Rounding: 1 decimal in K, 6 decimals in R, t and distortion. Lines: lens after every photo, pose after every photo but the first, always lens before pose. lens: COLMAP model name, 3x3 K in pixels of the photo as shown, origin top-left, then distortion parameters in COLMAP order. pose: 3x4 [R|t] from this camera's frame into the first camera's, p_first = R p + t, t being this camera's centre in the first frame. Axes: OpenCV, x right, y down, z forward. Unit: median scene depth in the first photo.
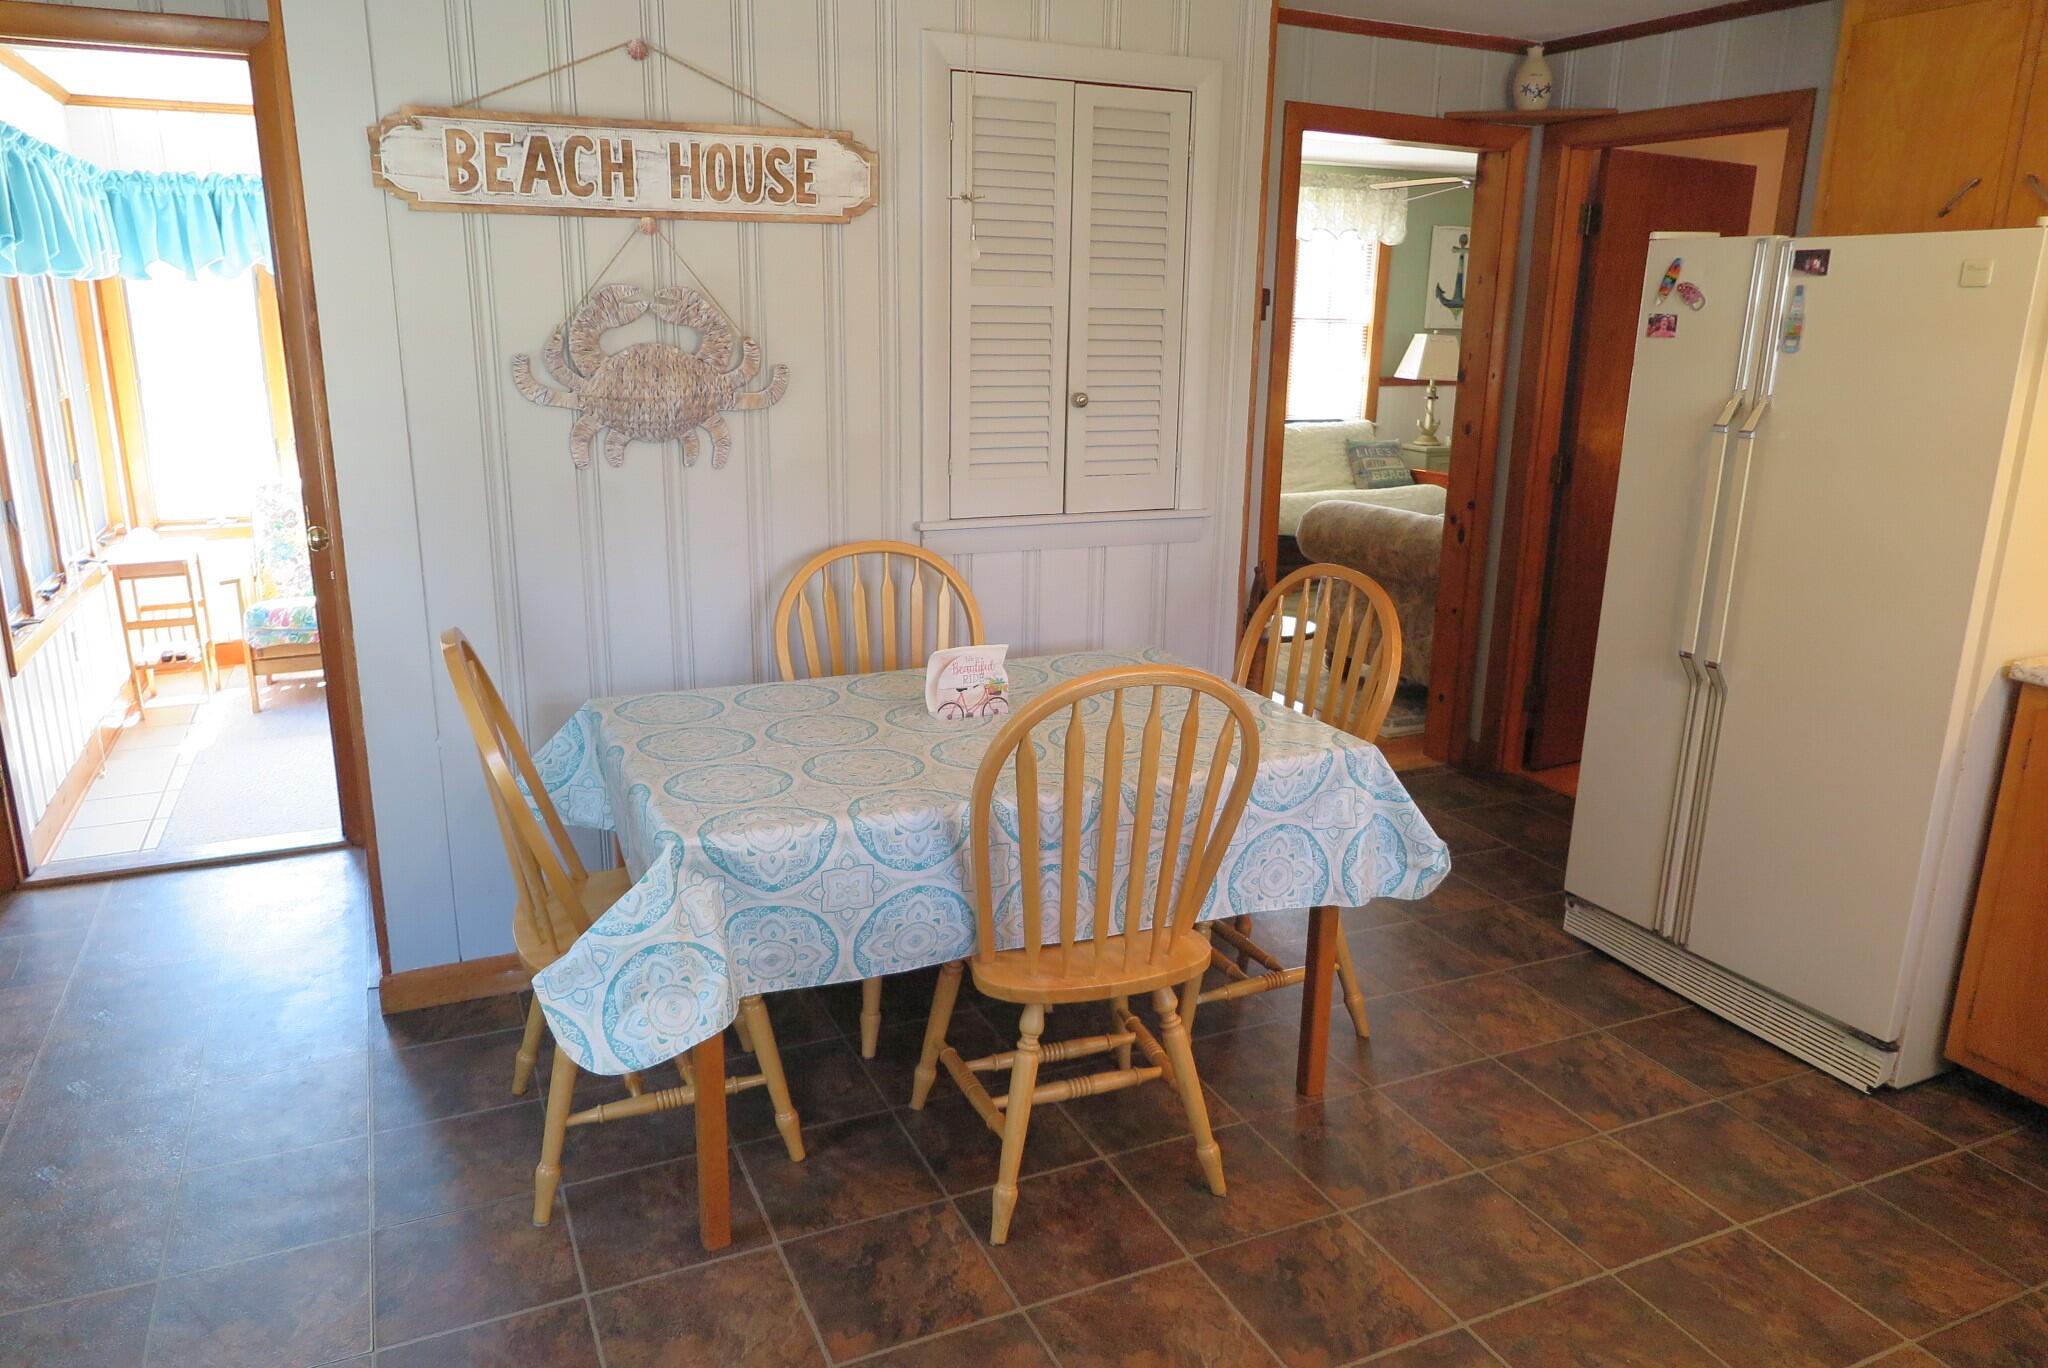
lens RADIAL K [[1410.1, 0, 1024.0], [0, 1410.1, 684.0], [0, 0, 1]] dist [-0.013670, 0.016094]
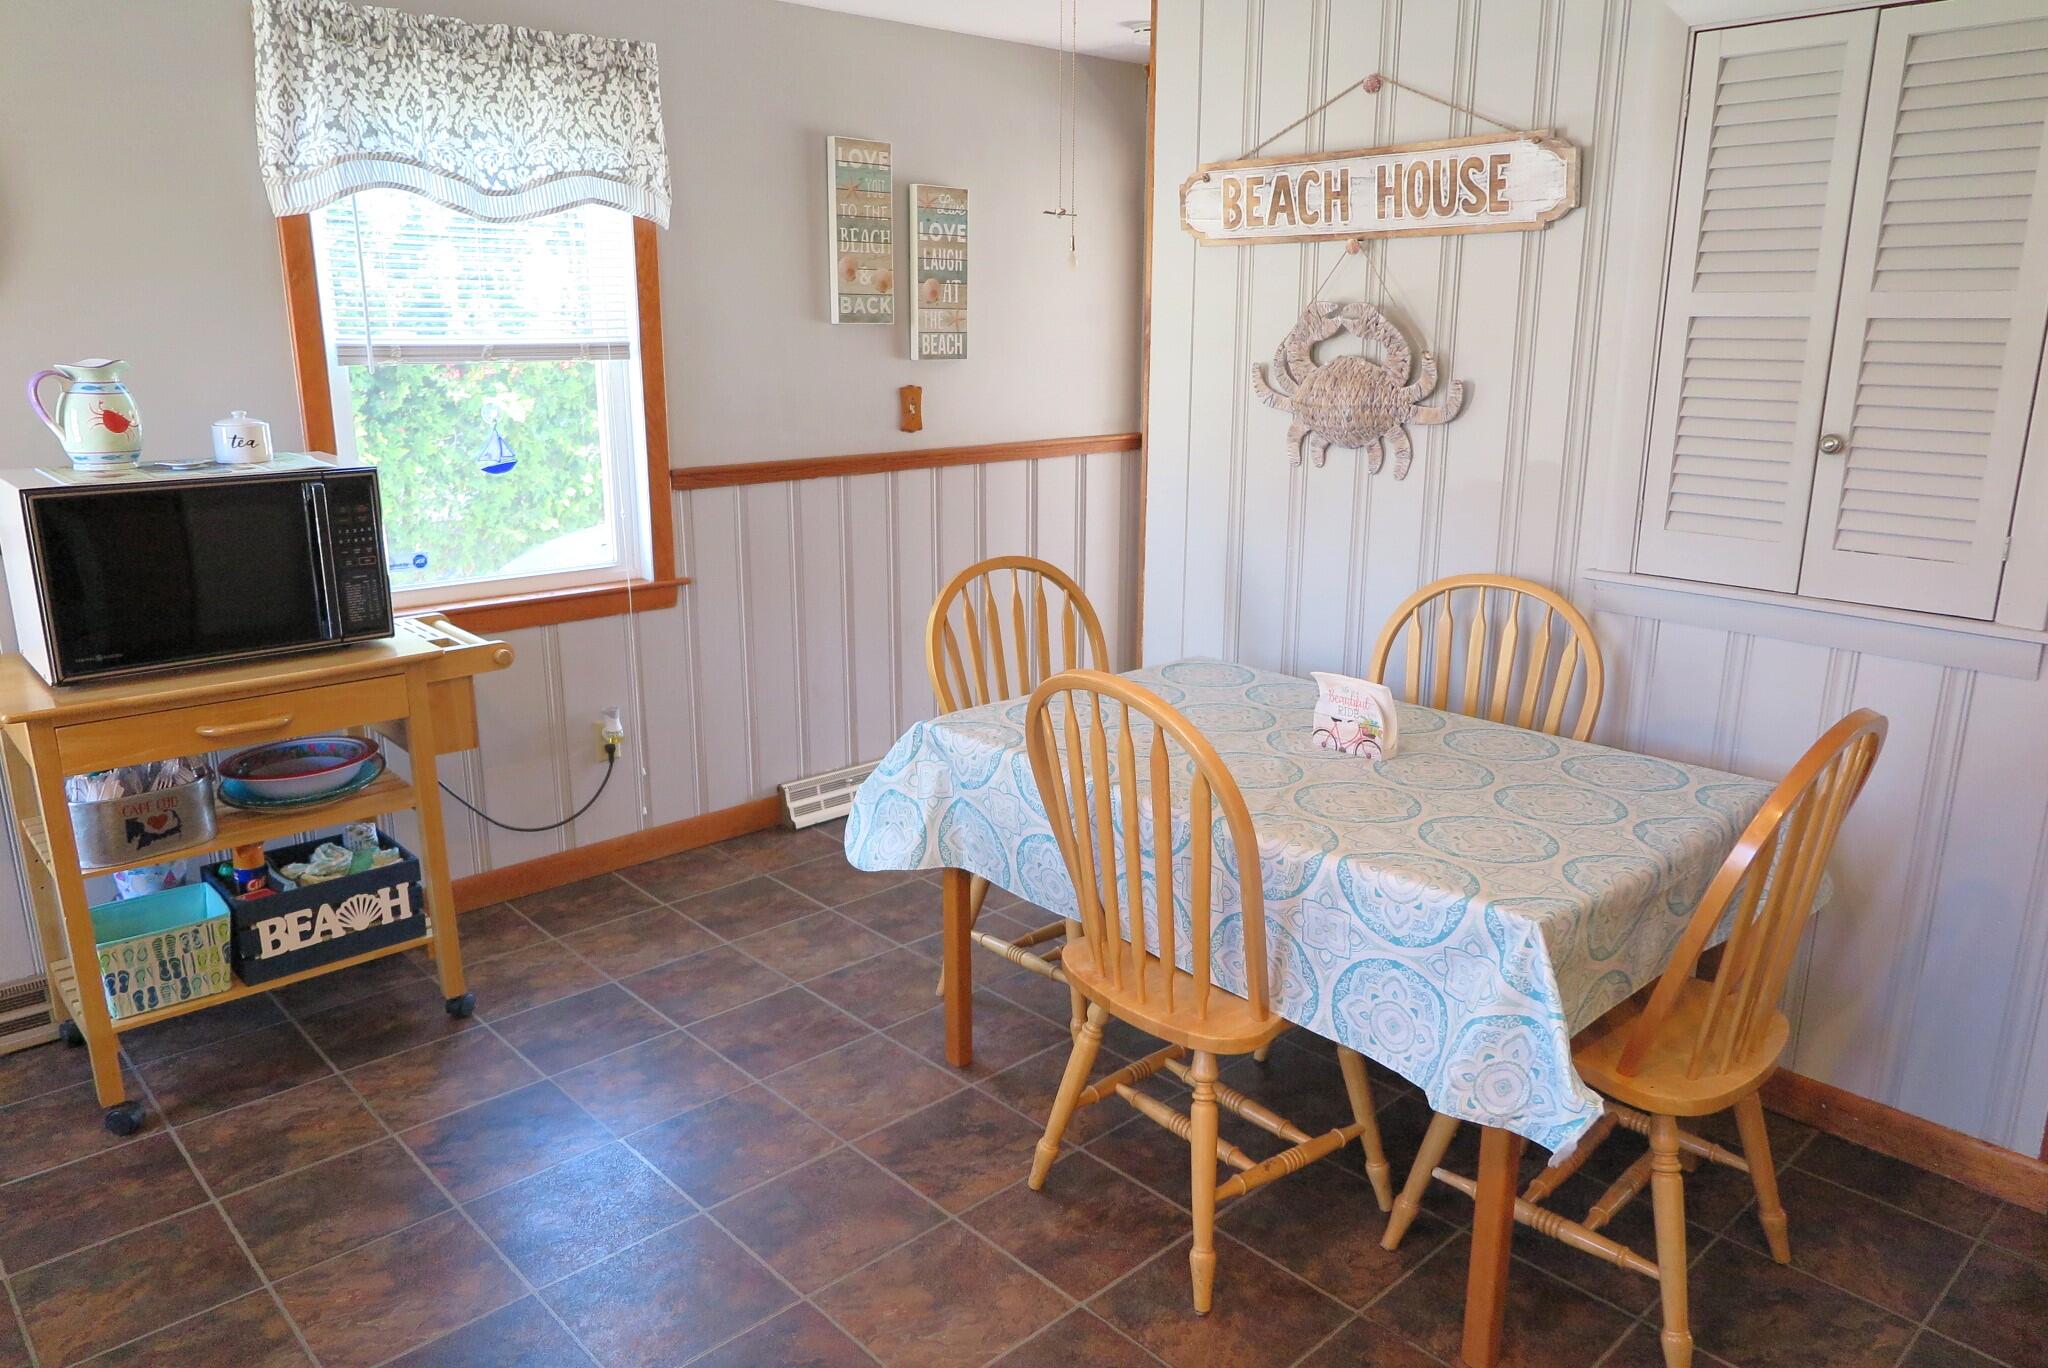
lens RADIAL K [[1410.1, 0, 1024.0], [0, 1410.1, 684.0], [0, 0, 1]] dist [-0.013670, 0.016094]
pose [[0.315596, 0.223689, -0.922151, 0.719481], [-0.248059, 0.957471, 0.147361, -0.101213], [0.915896, 0.182241, 0.357663, 0.444406]]
